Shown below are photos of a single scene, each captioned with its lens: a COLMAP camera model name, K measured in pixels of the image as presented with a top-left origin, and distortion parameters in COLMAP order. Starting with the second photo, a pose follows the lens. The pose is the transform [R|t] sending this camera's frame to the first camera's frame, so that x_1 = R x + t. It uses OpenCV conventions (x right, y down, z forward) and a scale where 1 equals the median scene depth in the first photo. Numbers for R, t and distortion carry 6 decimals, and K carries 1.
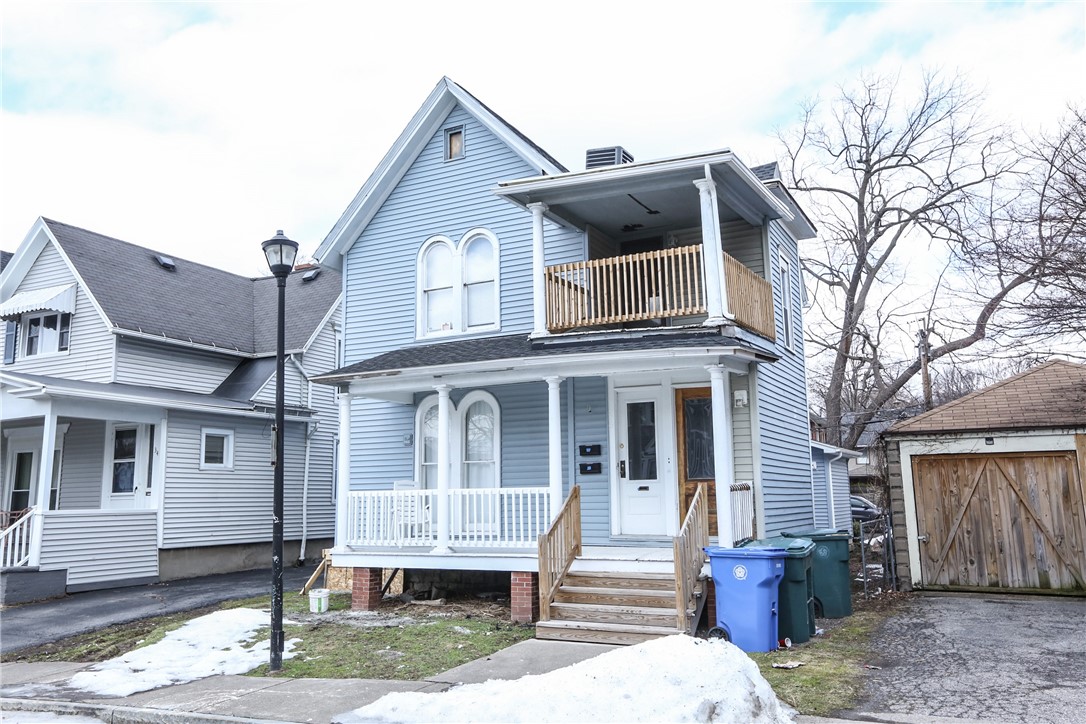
lens RADIAL K [[866.8, 0, 534.0], [0, 866.8, 359.0], [0, 0, 1]] dist [0.020366, -0.002179]
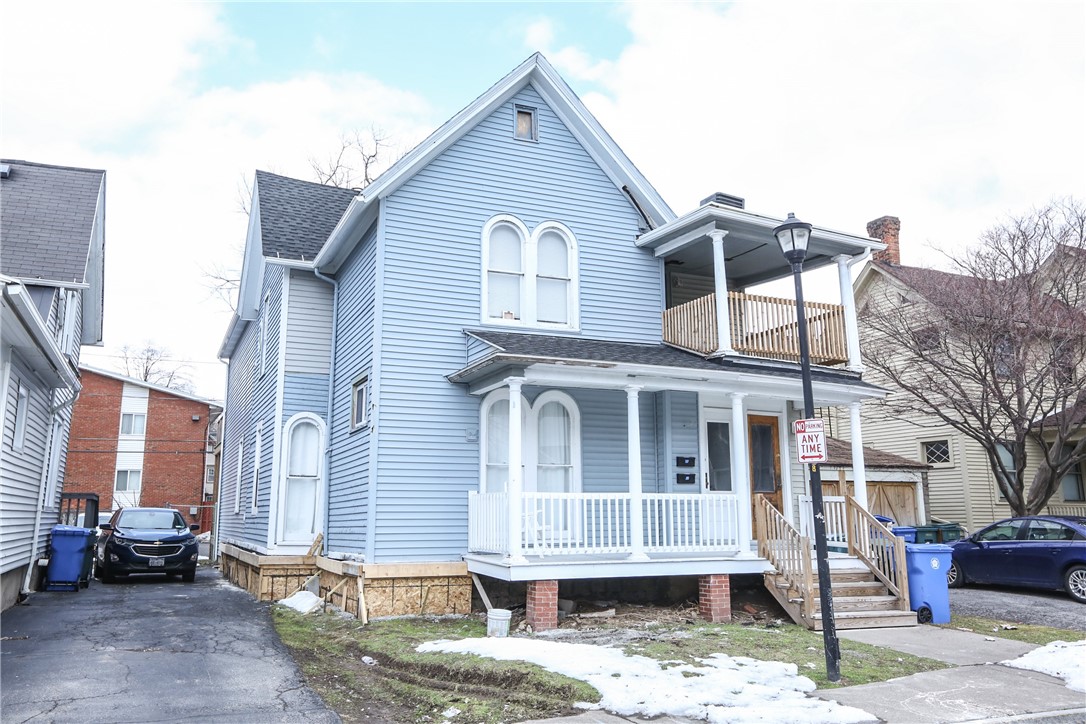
lens RADIAL K [[866.8, 0, 492.7], [0, 866.8, 356.4], [0, 0, 1]] dist [0.020366, -0.002179]
pose [[0.644746, 0.151337, 0.749266, -0.918048], [-0.131926, 0.987527, -0.085938, 0.100229], [-0.752927, -0.043440, 0.656669, 0.474934]]
